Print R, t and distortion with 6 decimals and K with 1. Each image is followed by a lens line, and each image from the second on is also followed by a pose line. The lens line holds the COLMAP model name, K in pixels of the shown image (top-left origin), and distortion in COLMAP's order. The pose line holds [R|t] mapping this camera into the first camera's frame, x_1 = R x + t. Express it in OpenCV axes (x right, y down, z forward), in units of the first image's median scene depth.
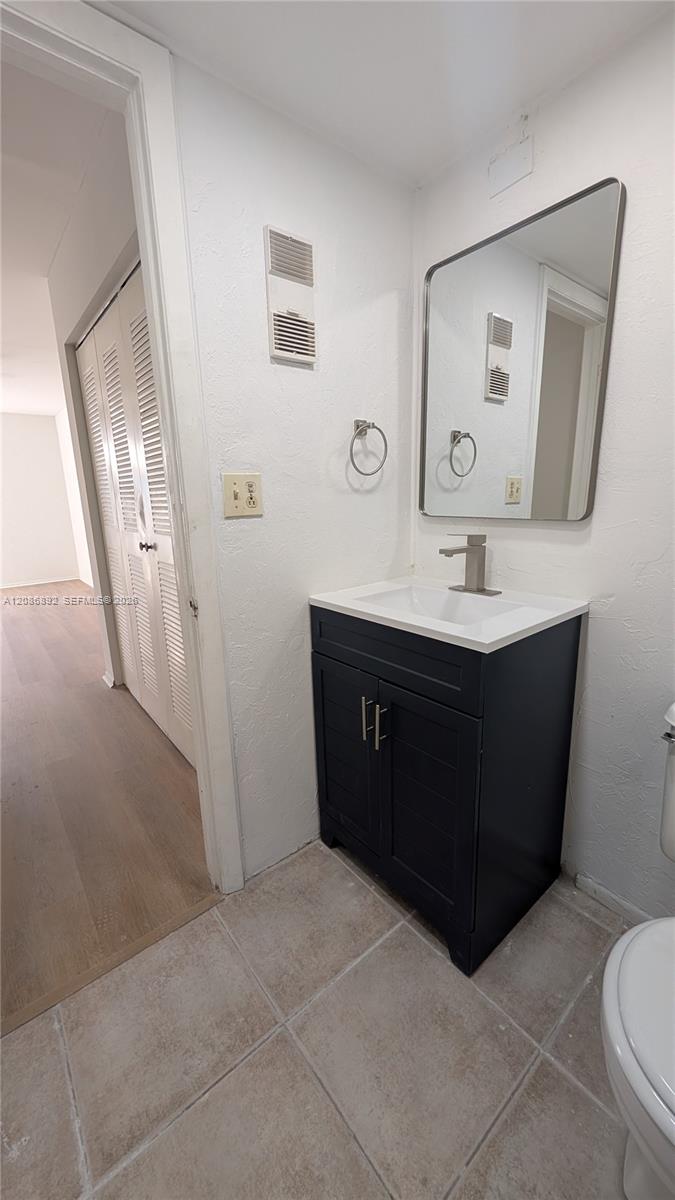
lens RADIAL K [[451.8, 0, 332.3], [0, 451.8, 601.6], [0, 0, 1]] dist [-0.001634, 0.000268]
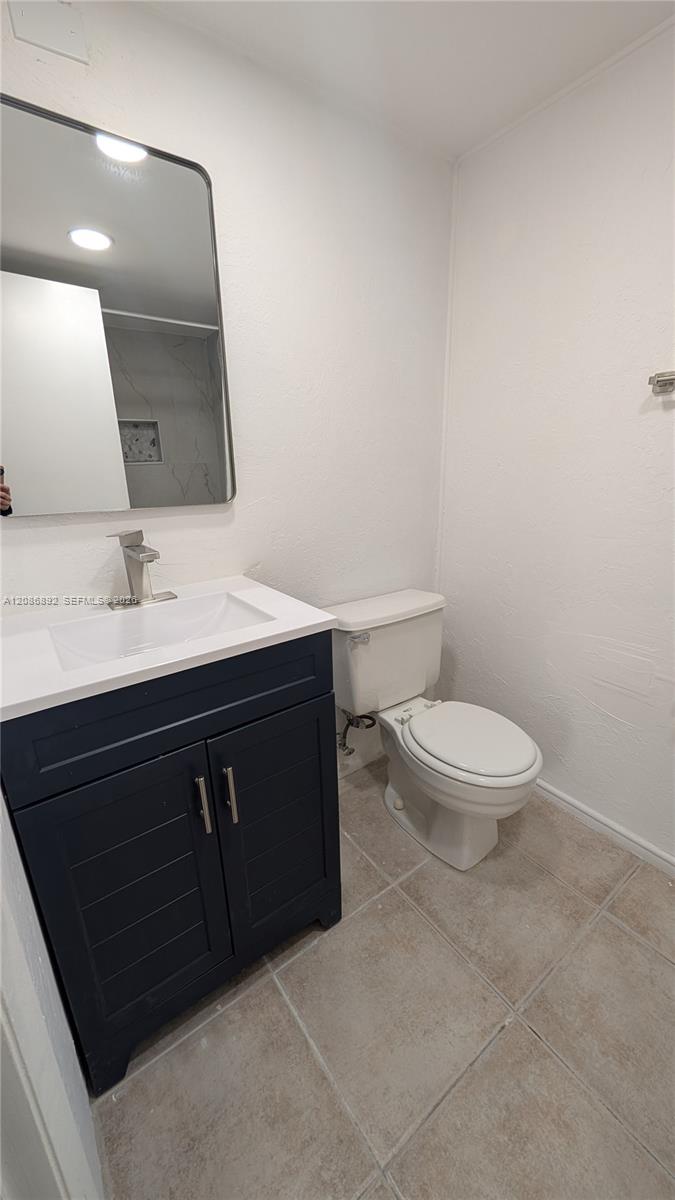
lens RADIAL K [[451.8, 0, 339.2], [0, 451.8, 592.7], [0, 0, 1]] dist [-0.001634, 0.000268]
pose [[0.045816, -0.257889, 0.965088, -0.506319], [0.244706, 0.939565, 0.239452, -0.164449], [-0.968514, 0.225192, 0.106154, 0.648285]]
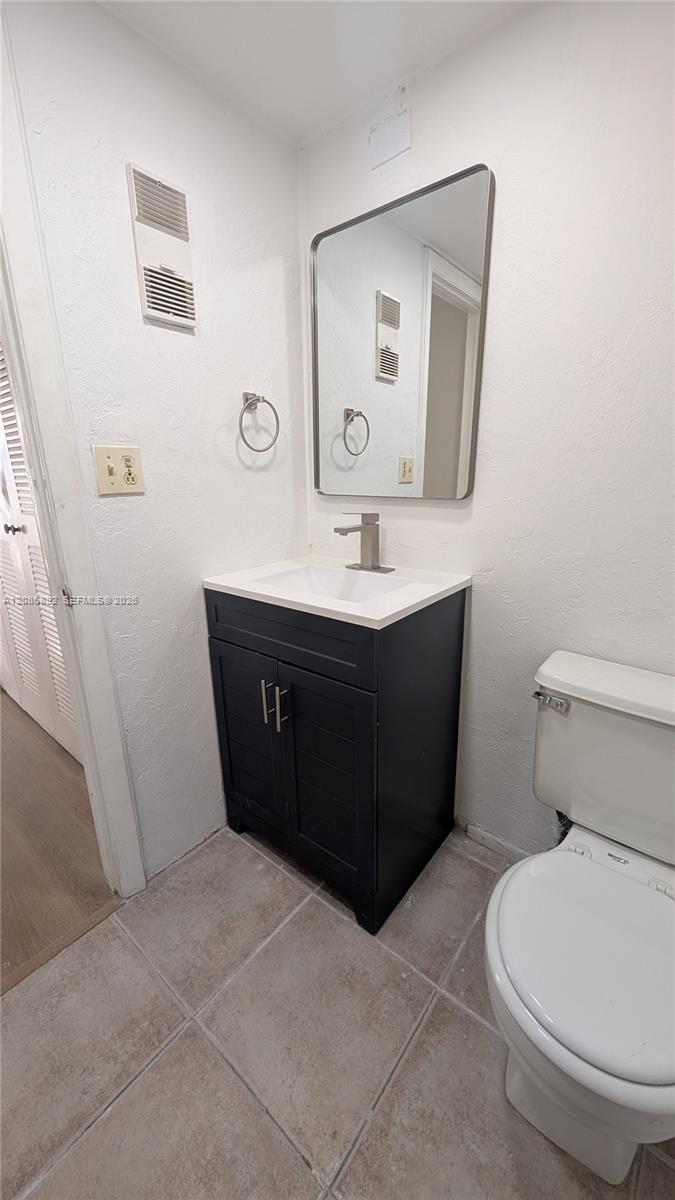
lens RADIAL K [[451.8, 0, 332.3], [0, 451.8, 601.5], [0, 0, 1]] dist [-0.001634, 0.000268]
pose [[0.979370, -0.043315, 0.197376, 0.029966], [0.034700, 0.998297, 0.046902, -0.000461], [-0.199071, -0.039085, 0.979205, 0.014712]]
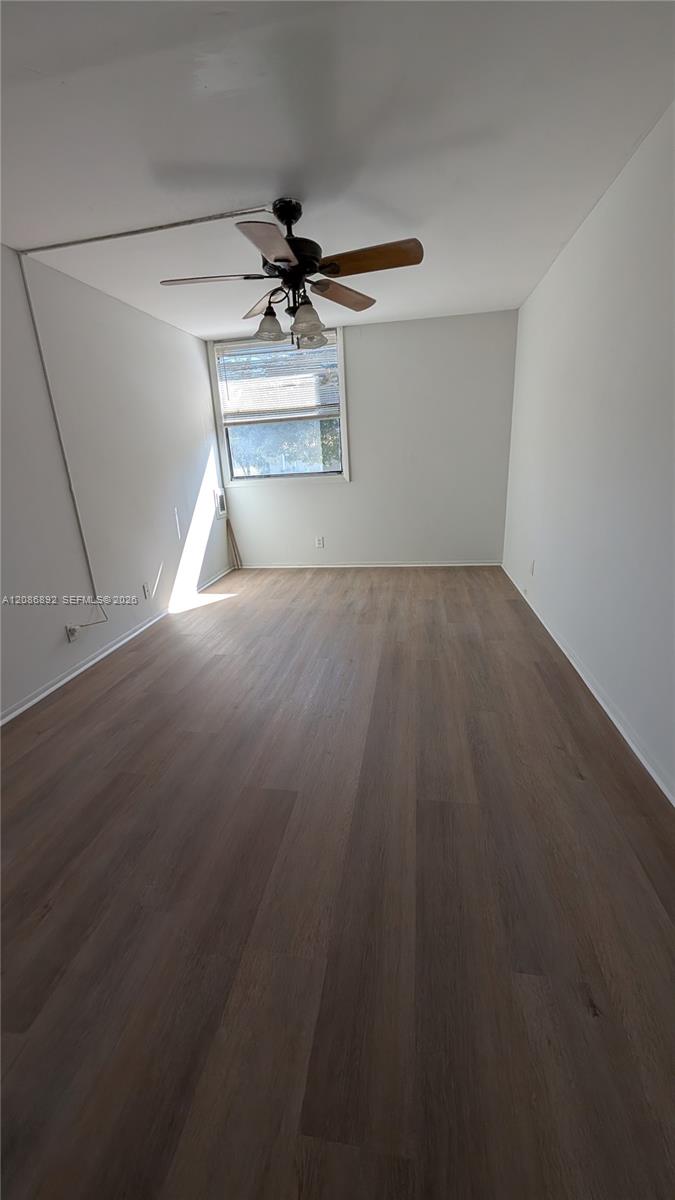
lens RADIAL K [[451.8, 0, 331.1], [0, 451.8, 601.7], [0, 0, 1]] dist [-0.001634, 0.000268]
pose [[0.659830, 0.227989, -0.715993, -1.322710], [-0.137148, 0.973394, 0.183561, -0.505784], [0.738793, -0.022922, 0.673542, 2.015251]]
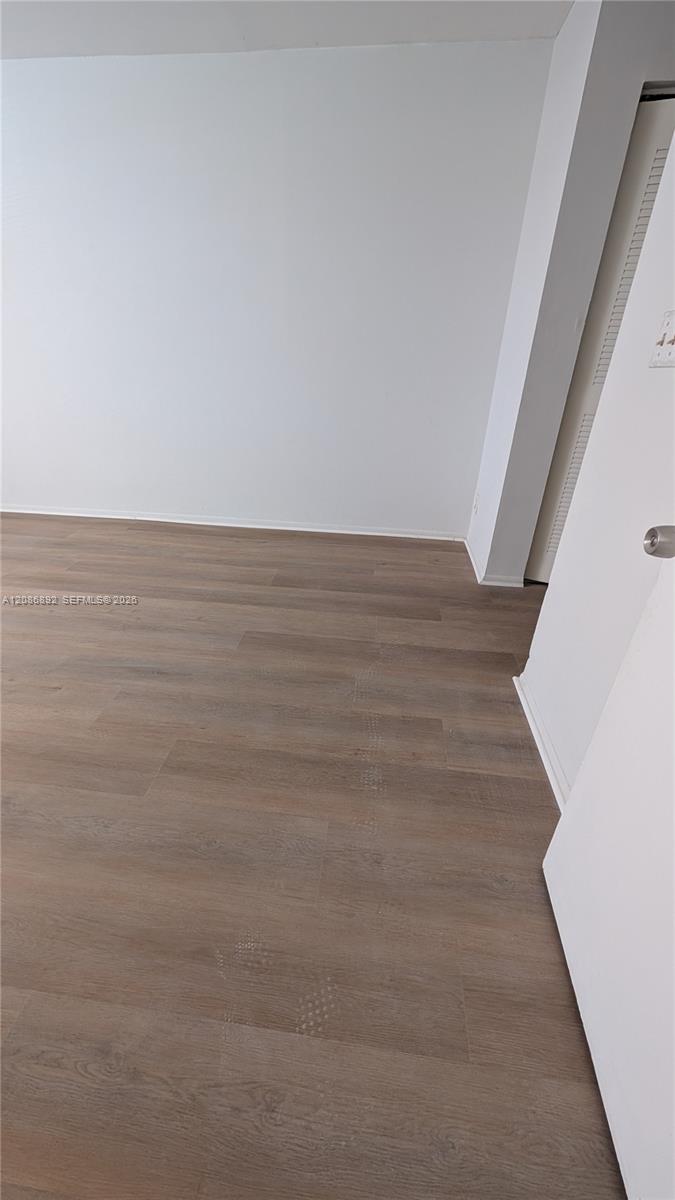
lens RADIAL K [[451.8, 0, 336.2], [0, 451.8, 590.5], [0, 0, 1]] dist [-0.001634, 0.000268]
pose [[0.710064, -0.283394, 0.644591, -3.105038], [0.116913, 0.950176, 0.288957, -0.230242], [-0.694364, -0.129817, 0.707818, 1.472990]]
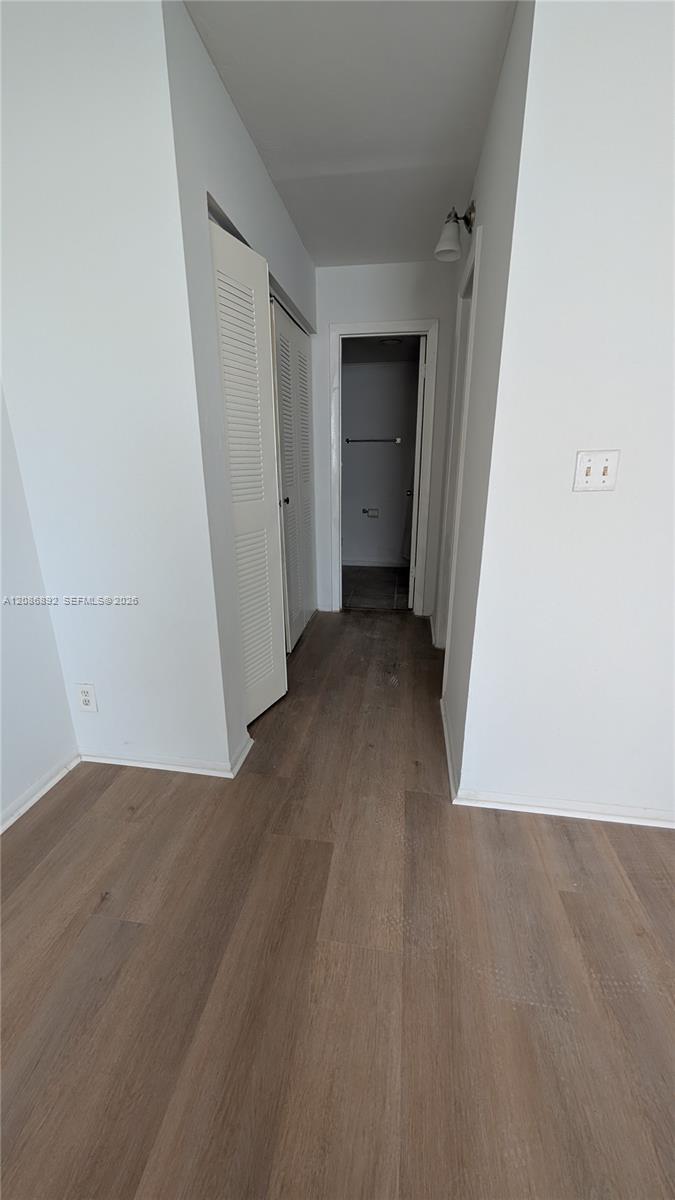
lens RADIAL K [[451.8, 0, 330.5], [0, 451.8, 601.6], [0, 0, 1]] dist [-0.001634, 0.000268]
pose [[-0.671153, -0.195664, 0.715031, -2.416838], [0.190947, 0.886365, 0.421777, -0.640182], [-0.716305, 0.419610, -0.557525, 2.854573]]
